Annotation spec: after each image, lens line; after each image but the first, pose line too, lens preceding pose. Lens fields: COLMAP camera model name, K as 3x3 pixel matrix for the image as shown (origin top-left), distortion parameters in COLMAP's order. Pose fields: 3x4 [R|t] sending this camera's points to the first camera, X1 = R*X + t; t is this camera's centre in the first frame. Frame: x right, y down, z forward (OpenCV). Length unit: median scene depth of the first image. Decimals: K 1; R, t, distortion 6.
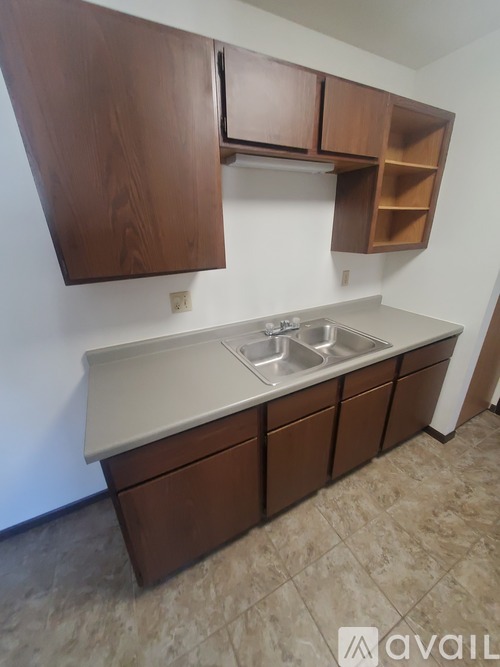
lens RADIAL K [[261.6, 0, 249.2], [0, 261.6, 329.1], [0, 0, 1]] dist [-0.000540, 0.000173]
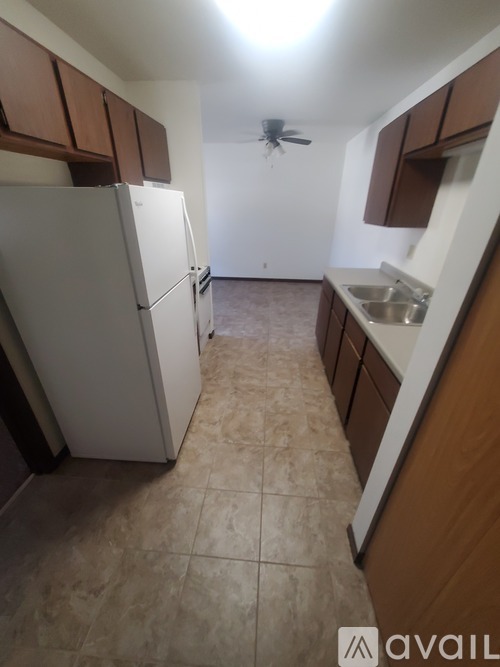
lens RADIAL K [[261.6, 0, 250.7], [0, 261.6, 334.0], [0, 0, 1]] dist [-0.000540, 0.000173]
pose [[-0.529995, 0.394248, -0.750782, 1.731545], [-0.309318, 0.734477, 0.604041, -0.417681], [0.789574, 0.552369, -0.267321, 1.002259]]
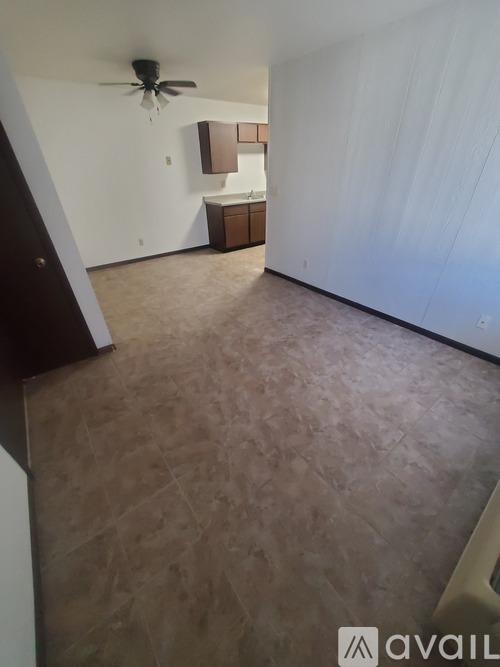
lens RADIAL K [[261.6, 0, 245.6], [0, 261.6, 338.2], [0, 0, 1]] dist [-0.000540, 0.000173]
pose [[0.986514, -0.097390, 0.131549, -0.673910], [0.066977, 0.973543, 0.218469, 1.271336], [-0.149345, -0.206712, 0.966936, -3.155262]]
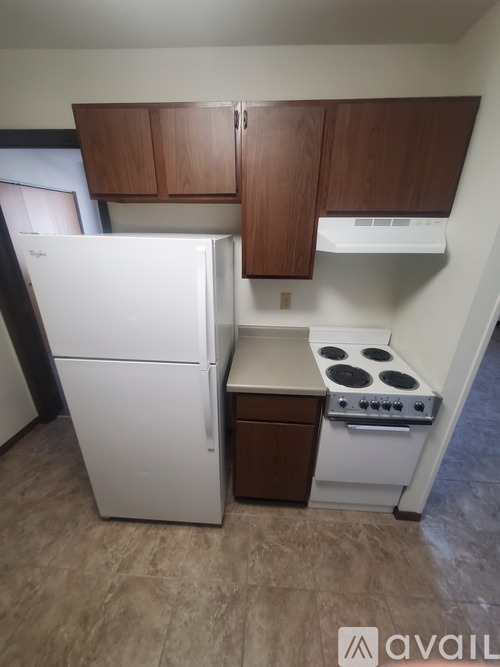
lens RADIAL K [[261.6, 0, 249.7], [0, 261.6, 331.7], [0, 0, 1]] dist [-0.000540, 0.000173]
pose [[-0.857187, -0.190511, 0.478472, 0.302013], [0.188228, 0.748894, 0.635396, -0.311113], [-0.479375, 0.634715, -0.606083, 0.592624]]
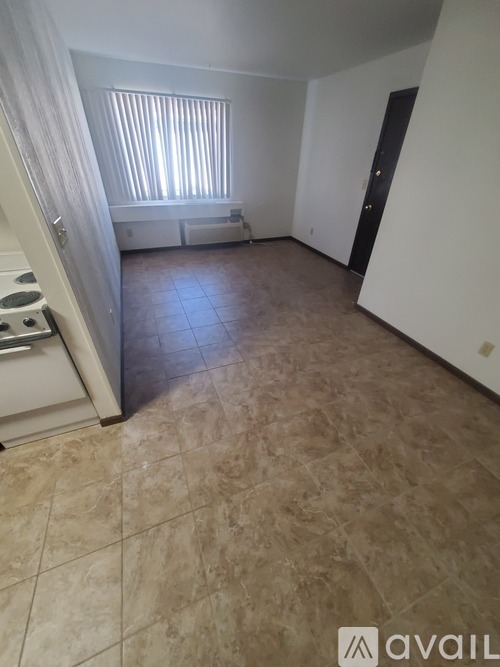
lens RADIAL K [[261.6, 0, 250.9], [0, 261.6, 334.8], [0, 0, 1]] dist [-0.000540, 0.000173]
pose [[-0.995125, -0.066757, 0.072594, -0.630409], [0.023332, 0.555831, 0.830968, -0.107782], [-0.095823, 0.828611, -0.551564, 0.366222]]
